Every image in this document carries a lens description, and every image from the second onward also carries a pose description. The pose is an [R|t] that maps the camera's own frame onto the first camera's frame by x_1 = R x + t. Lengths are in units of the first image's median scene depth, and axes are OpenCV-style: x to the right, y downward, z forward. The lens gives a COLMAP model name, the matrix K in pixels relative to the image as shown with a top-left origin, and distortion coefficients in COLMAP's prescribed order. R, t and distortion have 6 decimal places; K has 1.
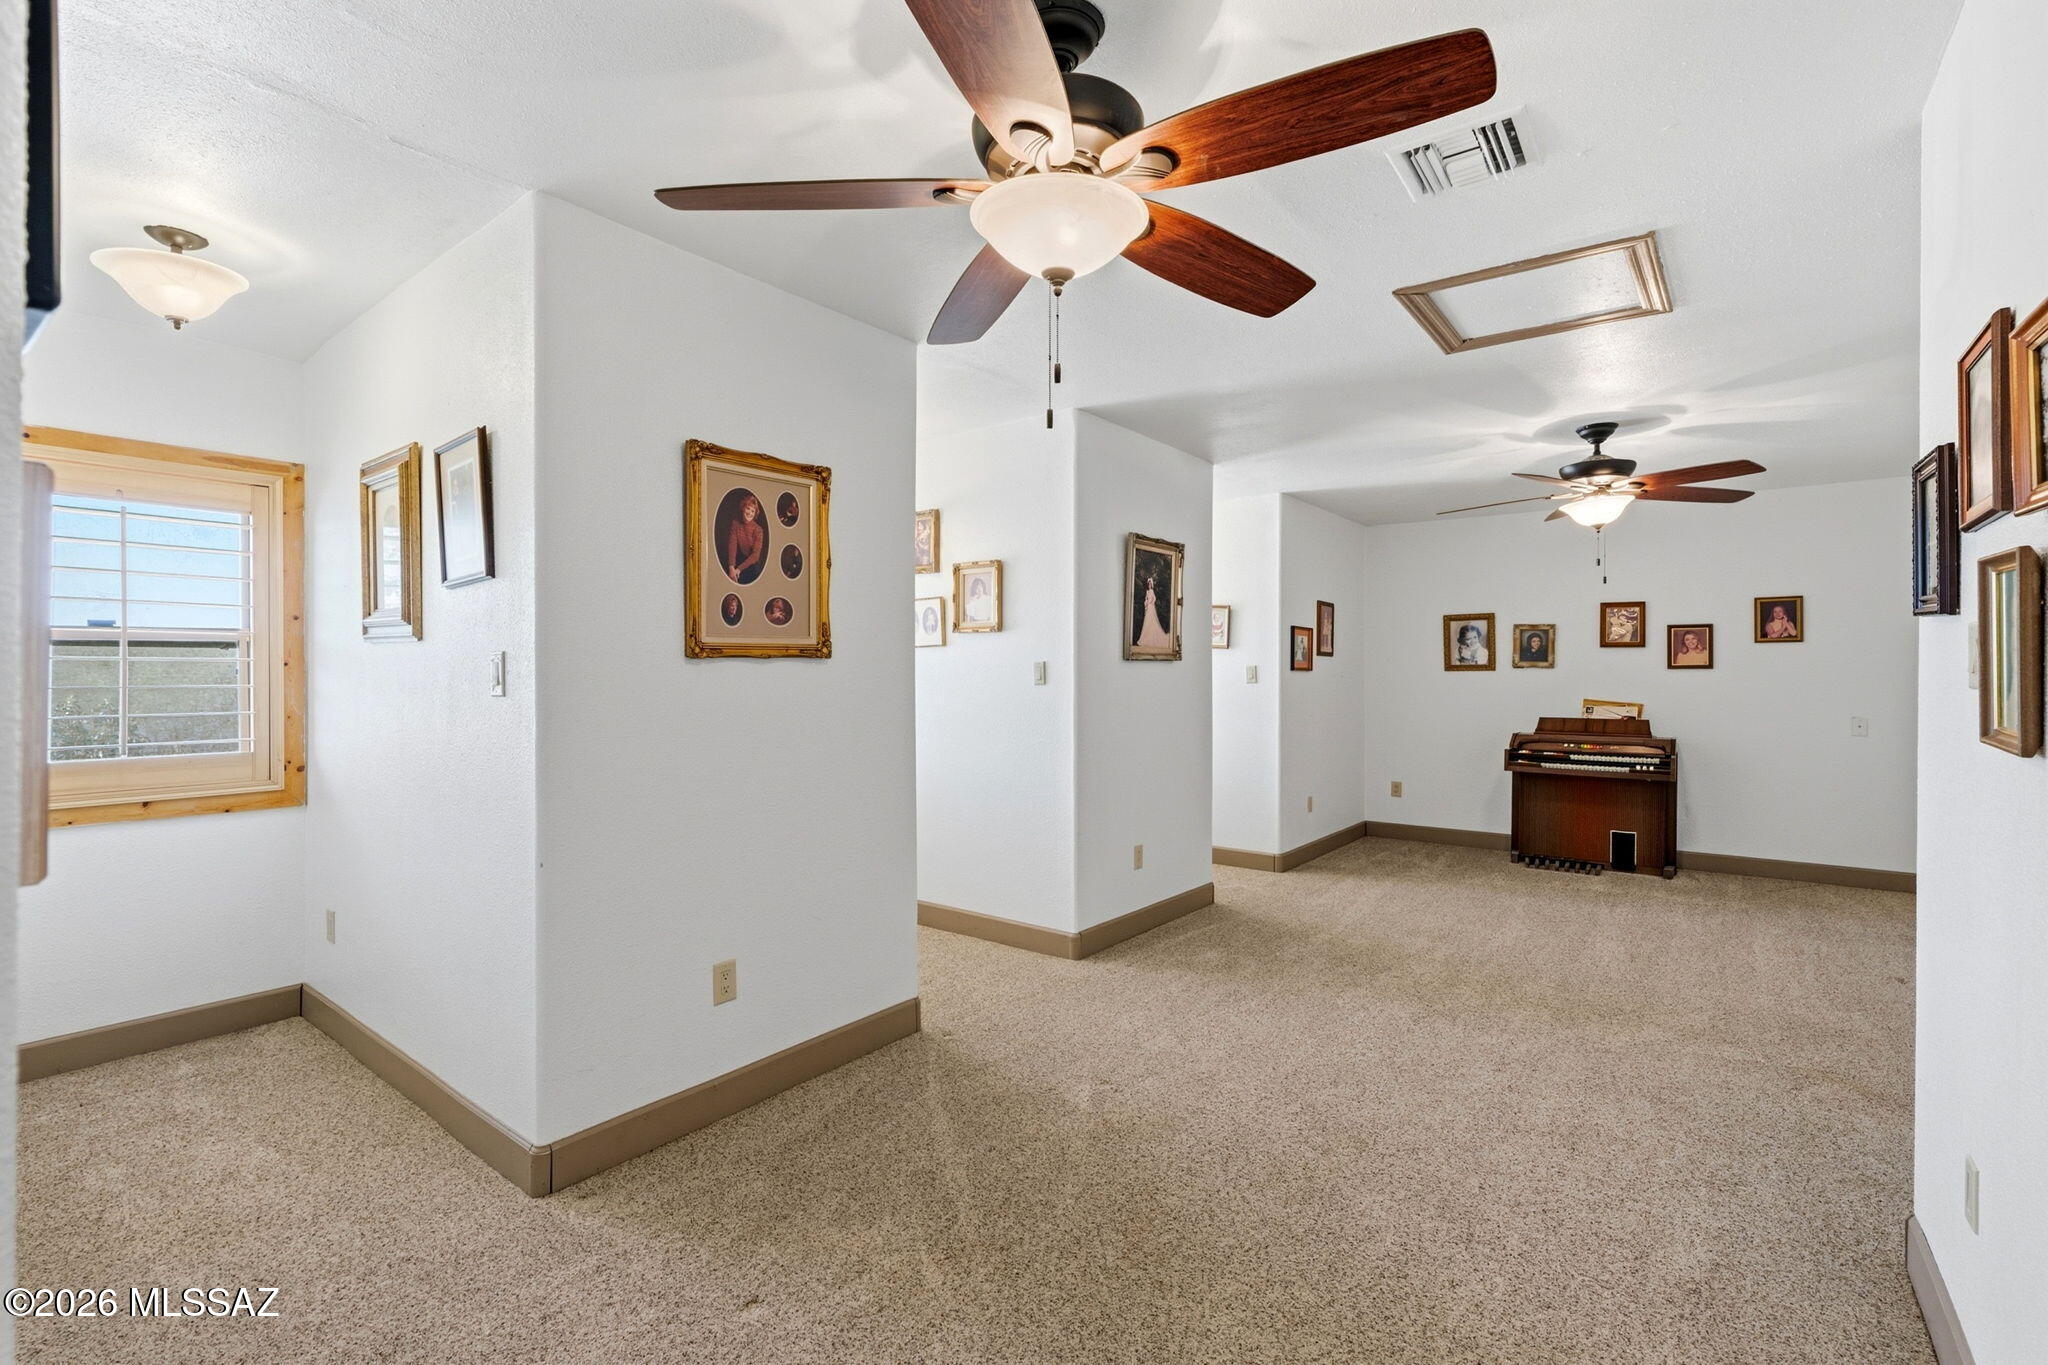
lens RADIAL K [[939.7, 0, 1019.6], [0, 939.7, 683.3], [0, 0, 1]] dist [-0.005210, 0.000229]
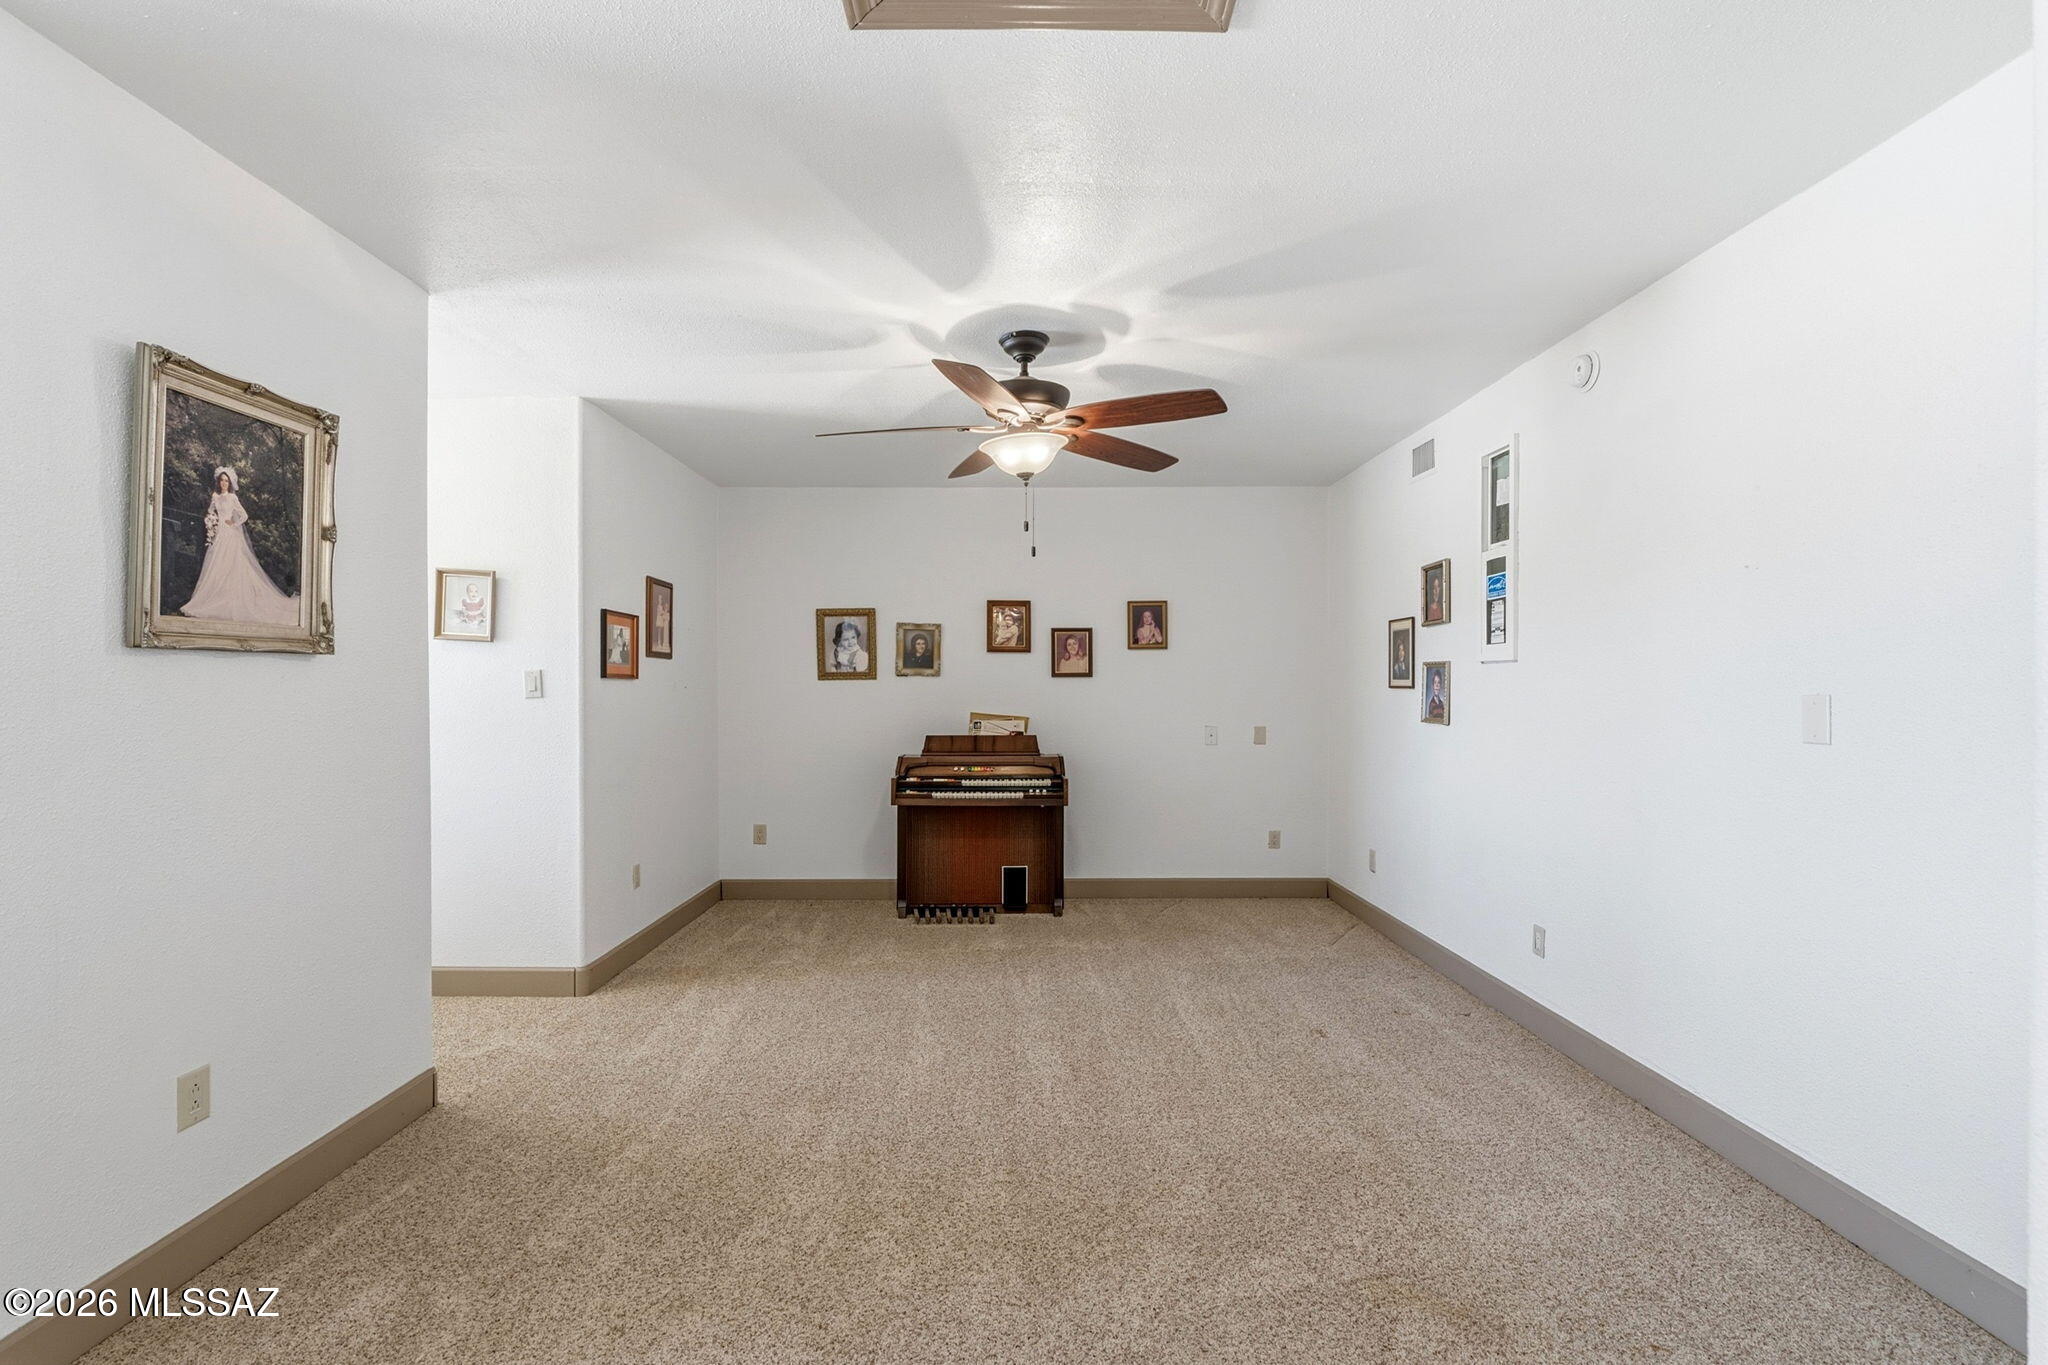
lens RADIAL K [[939.7, 0, 1019.6], [0, 939.7, 683.3], [0, 0, 1]] dist [-0.005210, 0.000229]
pose [[0.795575, -0.001350, 0.605854, 0.126115], [0.009567, 0.999901, -0.010335, -0.000562], [-0.605780, 0.014018, 0.795509, 0.310551]]
